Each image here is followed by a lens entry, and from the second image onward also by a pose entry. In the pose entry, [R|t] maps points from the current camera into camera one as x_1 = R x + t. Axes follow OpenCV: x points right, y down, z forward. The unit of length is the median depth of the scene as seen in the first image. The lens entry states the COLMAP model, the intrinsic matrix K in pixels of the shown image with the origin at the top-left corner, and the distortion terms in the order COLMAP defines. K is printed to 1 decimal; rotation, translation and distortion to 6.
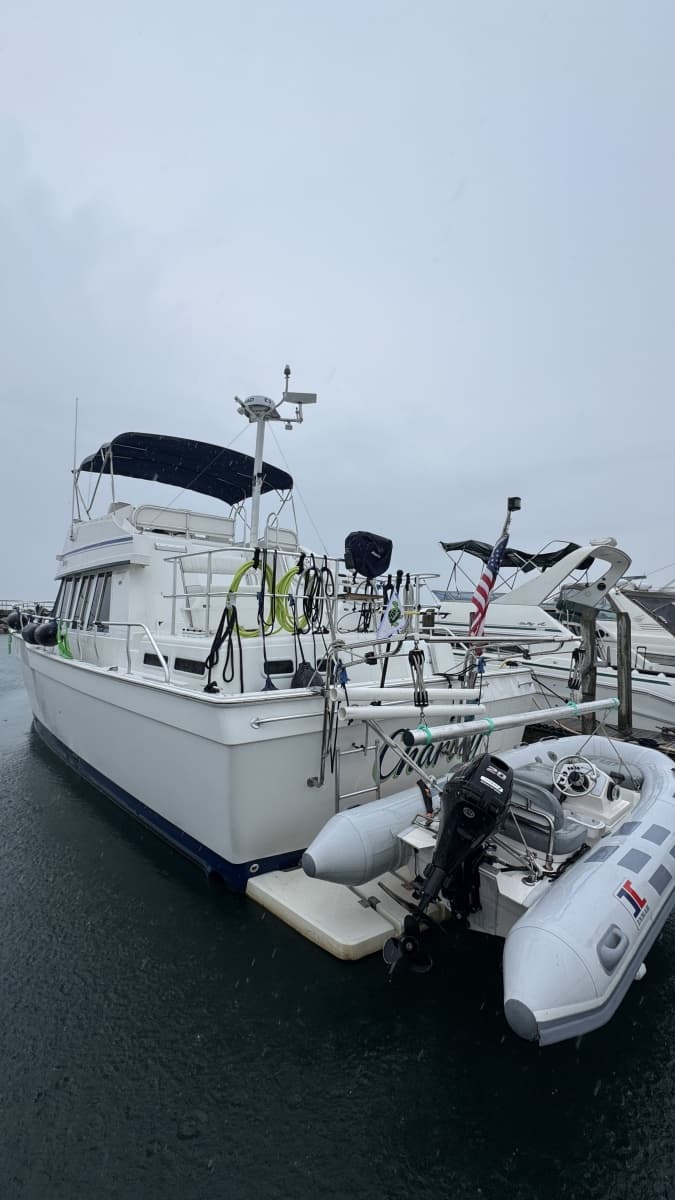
lens RADIAL K [[480.4, 0, 337.5], [0, 480.4, 600.0], [0, 0, 1]] dist [0.001868, 0.000878]
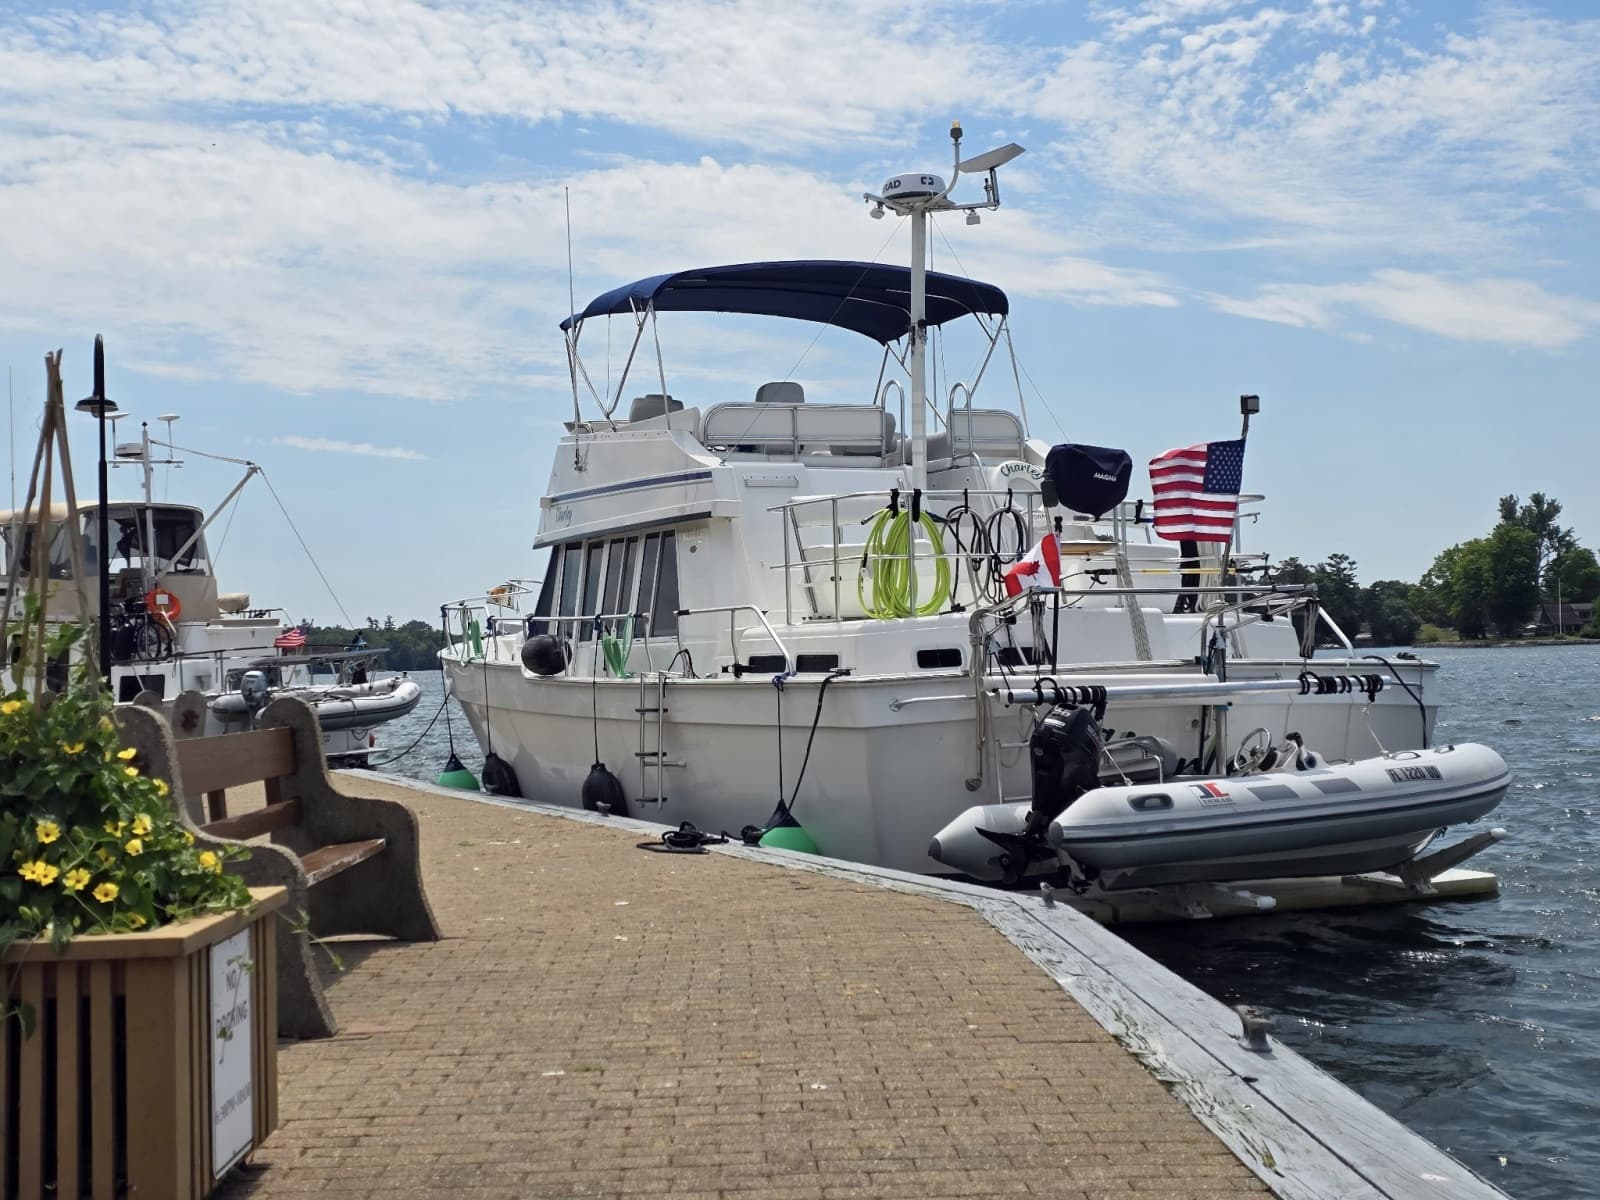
lens RADIAL K [[2020.7, 0, 800.0], [0, 2020.7, 600.0], [0, 0, 1]] dist [-0.547327, -0.001398]
pose [[0.955579, -0.055668, -0.289430, 0.474616], [0.061367, 0.998059, 0.010646, 0.009765], [0.288275, -0.027934, 0.957140, -1.644369]]
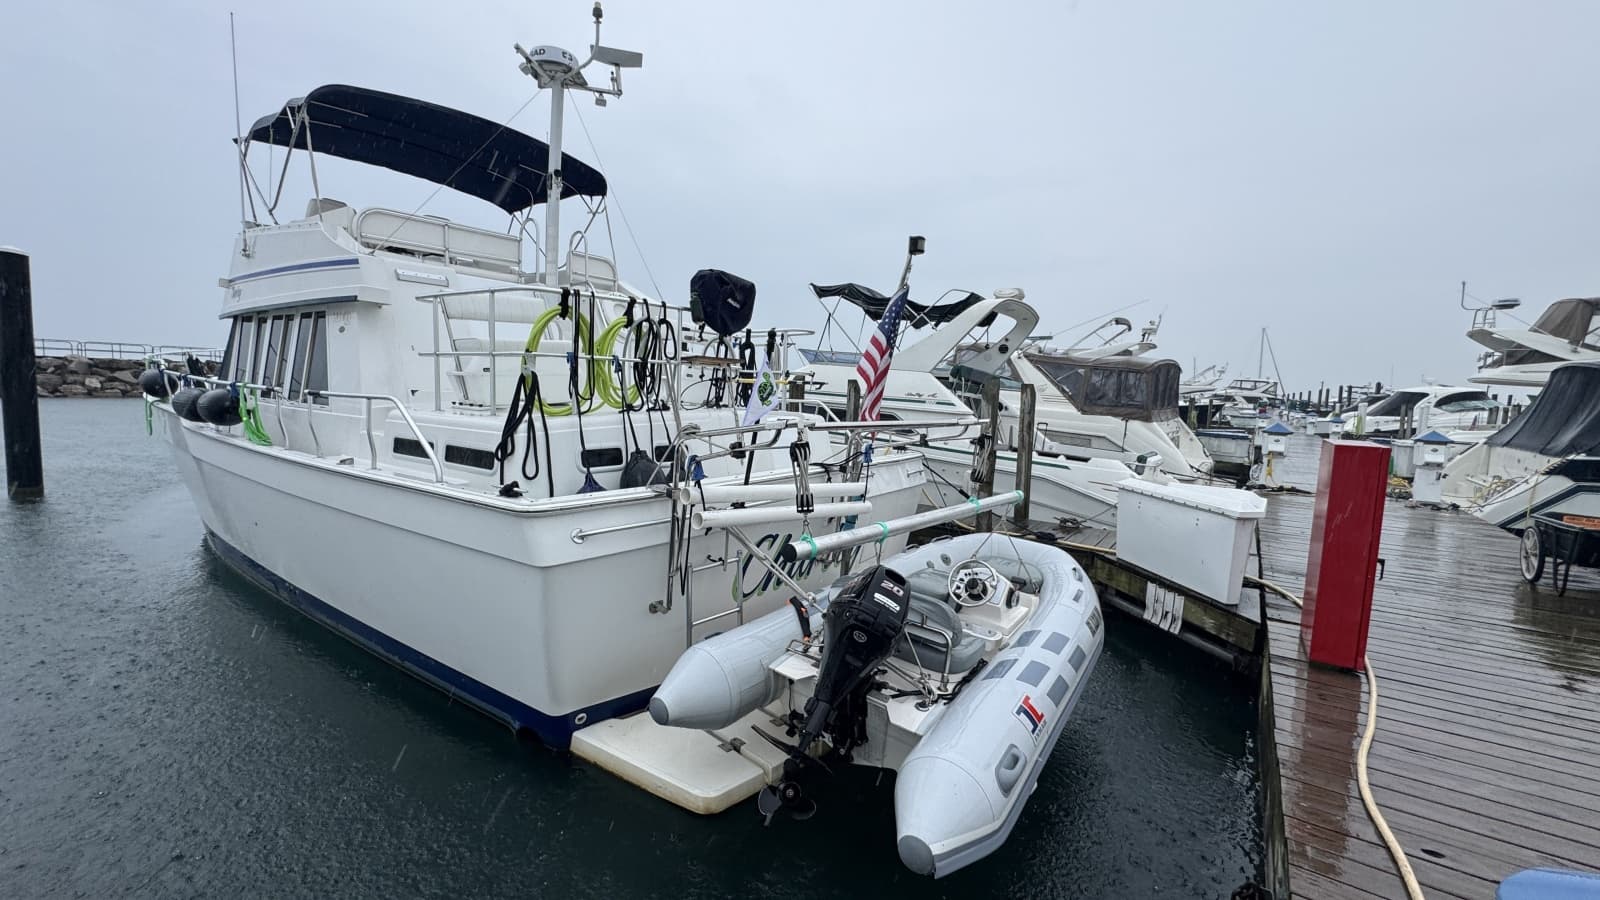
lens RADIAL K [[640.5, 0, 800.0], [0, 640.5, 450.0], [0, 0, 1]] dist [0.001868, 0.000878]
pose [[0.978771, -0.007283, 0.204827, -0.024313], [-0.022450, 0.989545, 0.142465, -0.014935], [-0.203723, -0.144039, 0.968375, -0.002403]]
